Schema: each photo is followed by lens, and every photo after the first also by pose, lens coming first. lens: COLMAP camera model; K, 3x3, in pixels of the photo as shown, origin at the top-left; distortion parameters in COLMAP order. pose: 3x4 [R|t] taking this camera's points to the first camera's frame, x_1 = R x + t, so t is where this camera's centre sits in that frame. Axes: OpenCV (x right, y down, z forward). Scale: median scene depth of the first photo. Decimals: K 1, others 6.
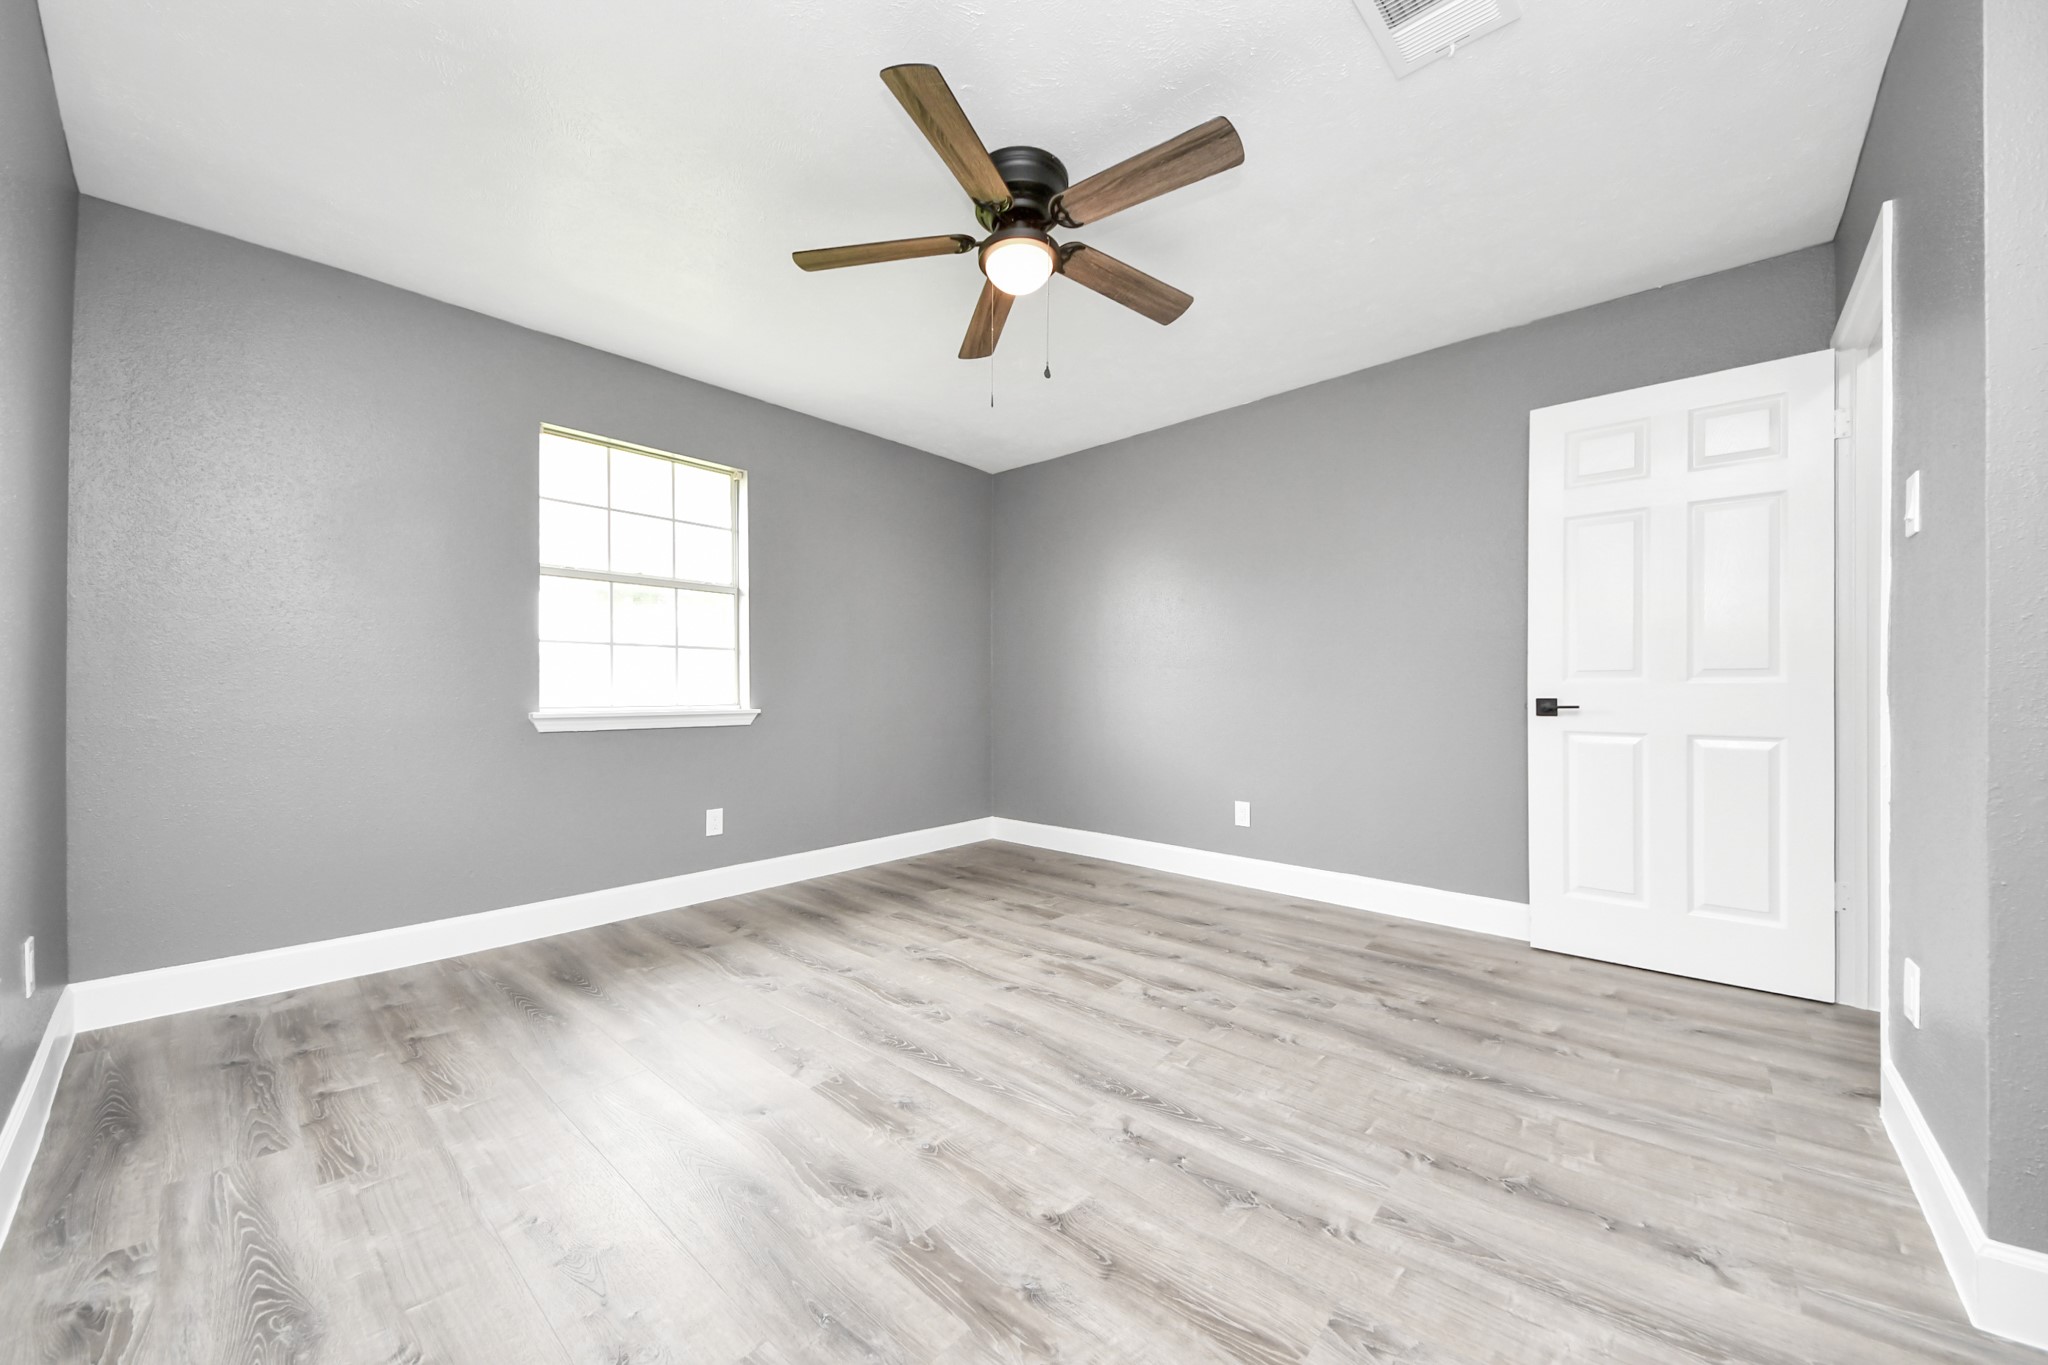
lens RADIAL K [[736.3, 0, 1024.0], [0, 736.3, 682.5], [0, 0, 1]] dist [0.009408, -0.011183]
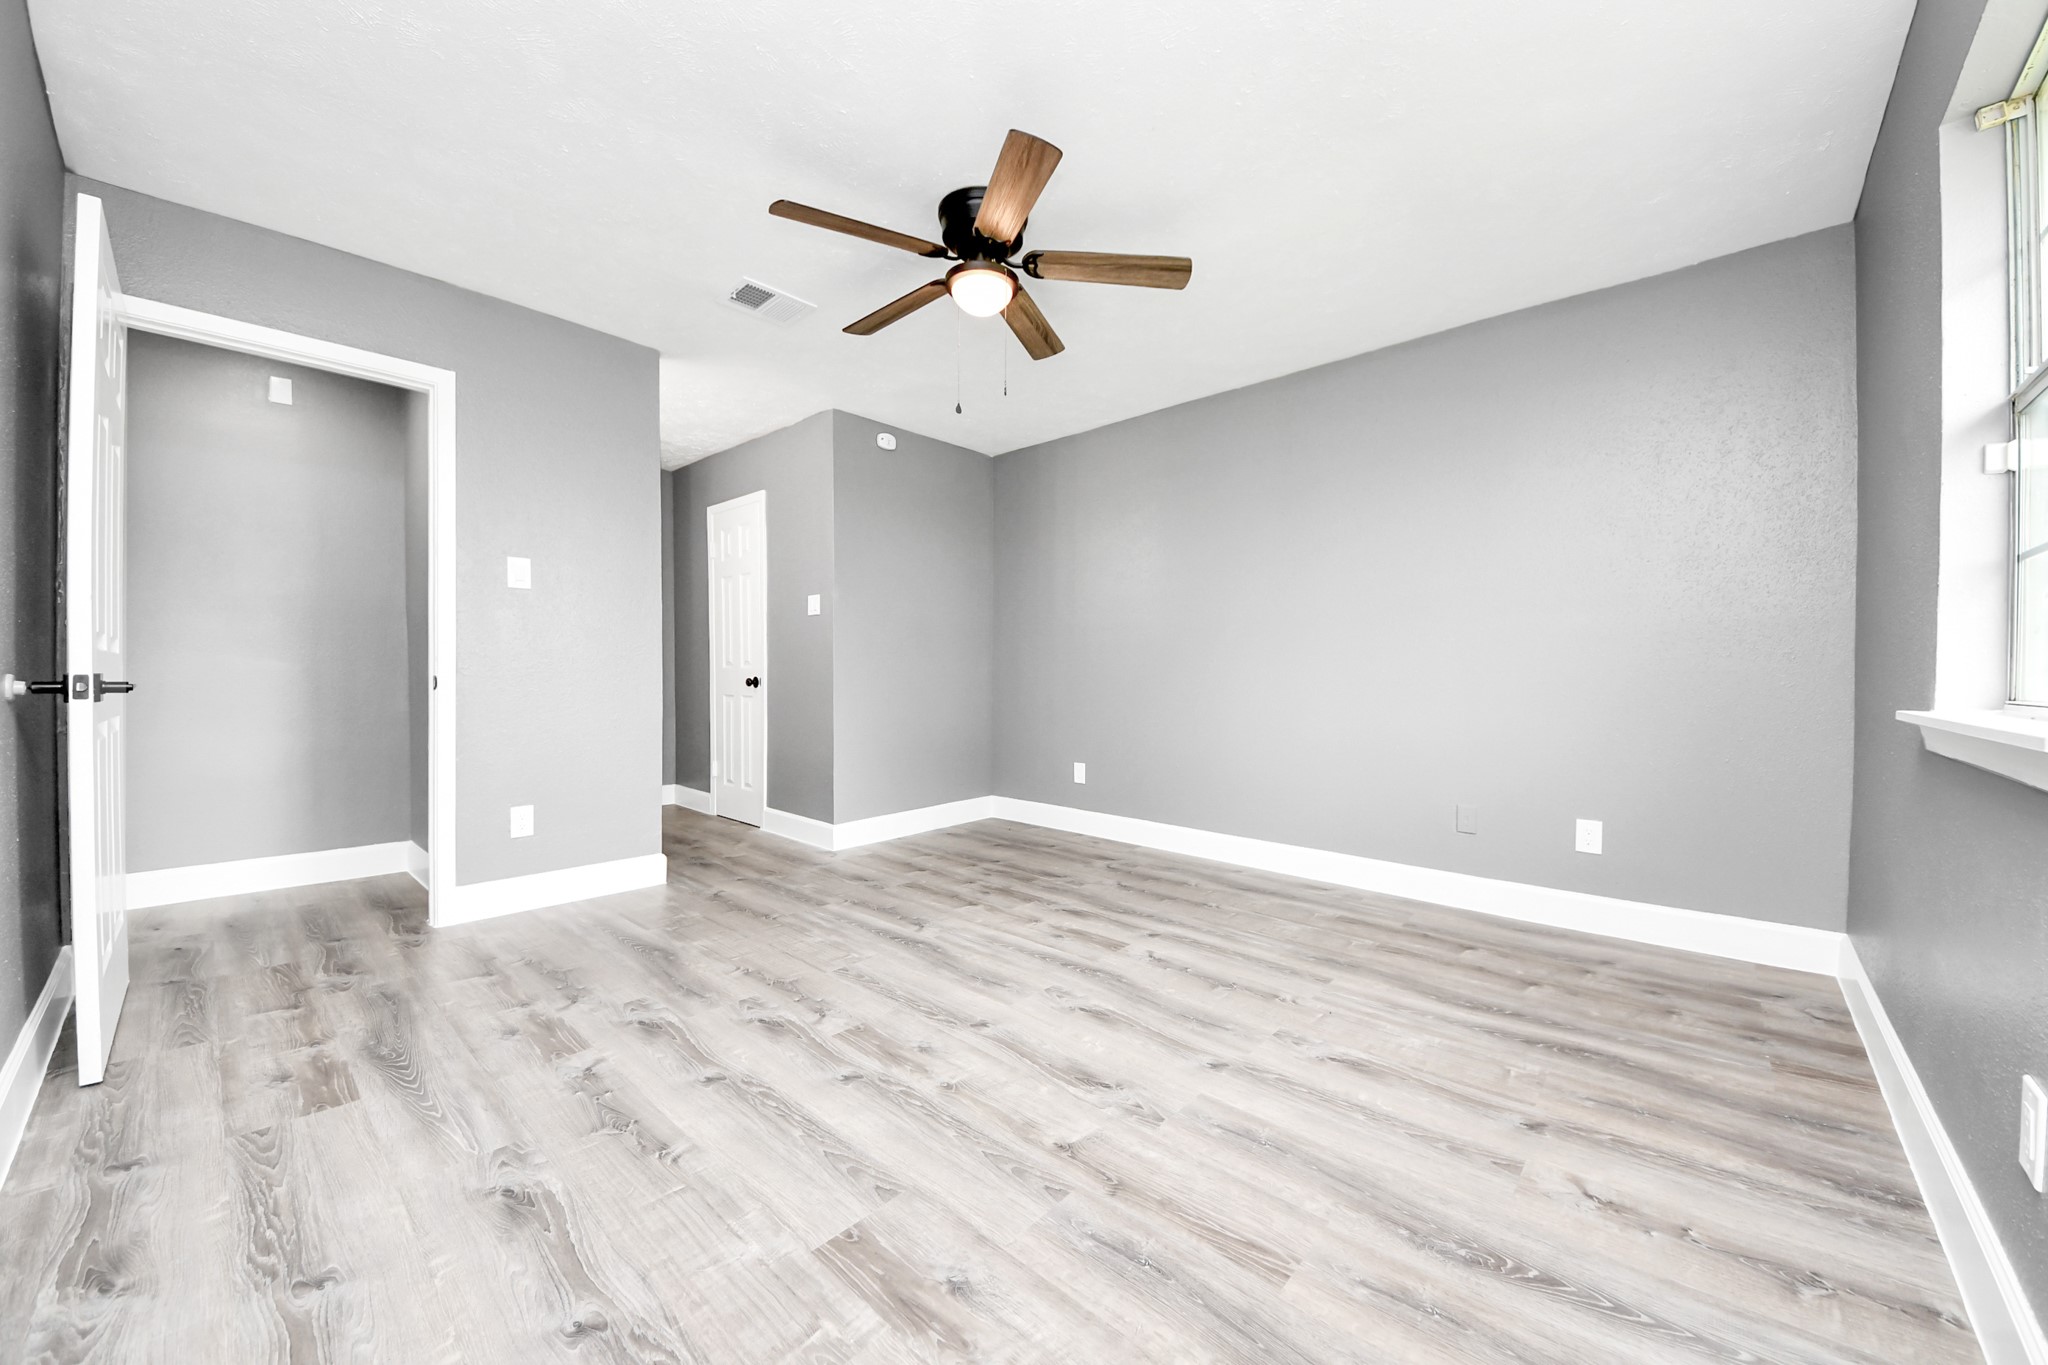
lens RADIAL K [[739.3, 0, 1016.2], [0, 739.3, 685.1], [0, 0, 1]] dist [0.016306, -0.011658]
pose [[-0.999852, -0.004429, 0.016595, -0.078909], [-0.004456, 0.999989, -0.001610, 0.047426], [-0.016588, -0.001684, -0.999861, 2.087911]]
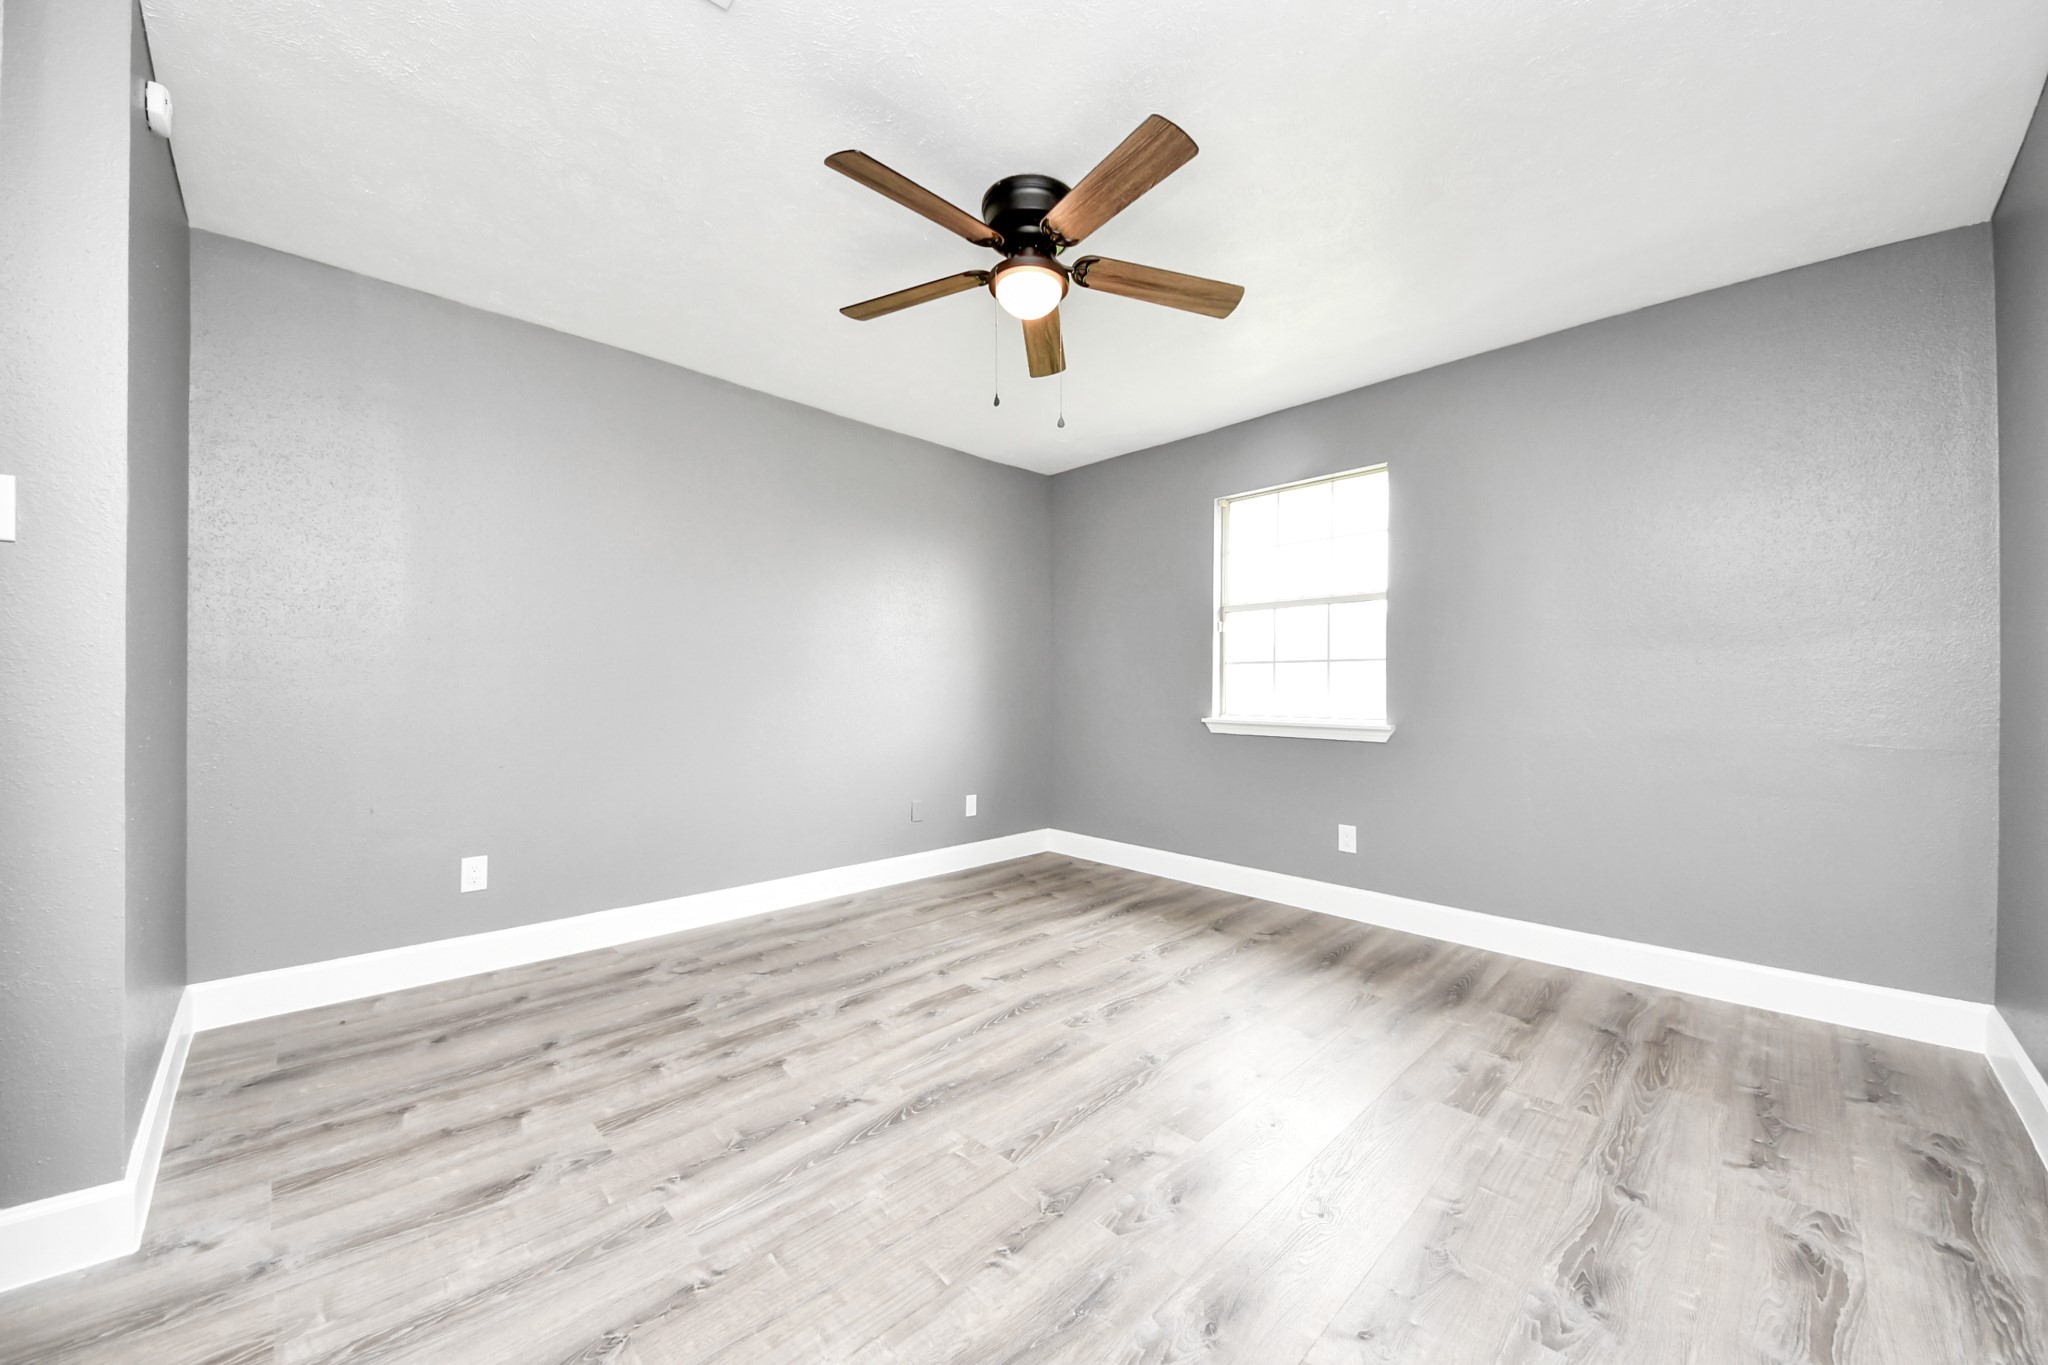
lens RADIAL K [[755.0, 0, 1014.8], [0, 755.0, 679.2], [0, 0, 1]] dist [0.043504, -0.020533]
pose [[-0.076072, -0.004851, -0.997091, 1.030589], [0.009426, 0.999940, -0.005584, -0.035267], [0.997058, -0.009823, -0.076022, 1.048885]]
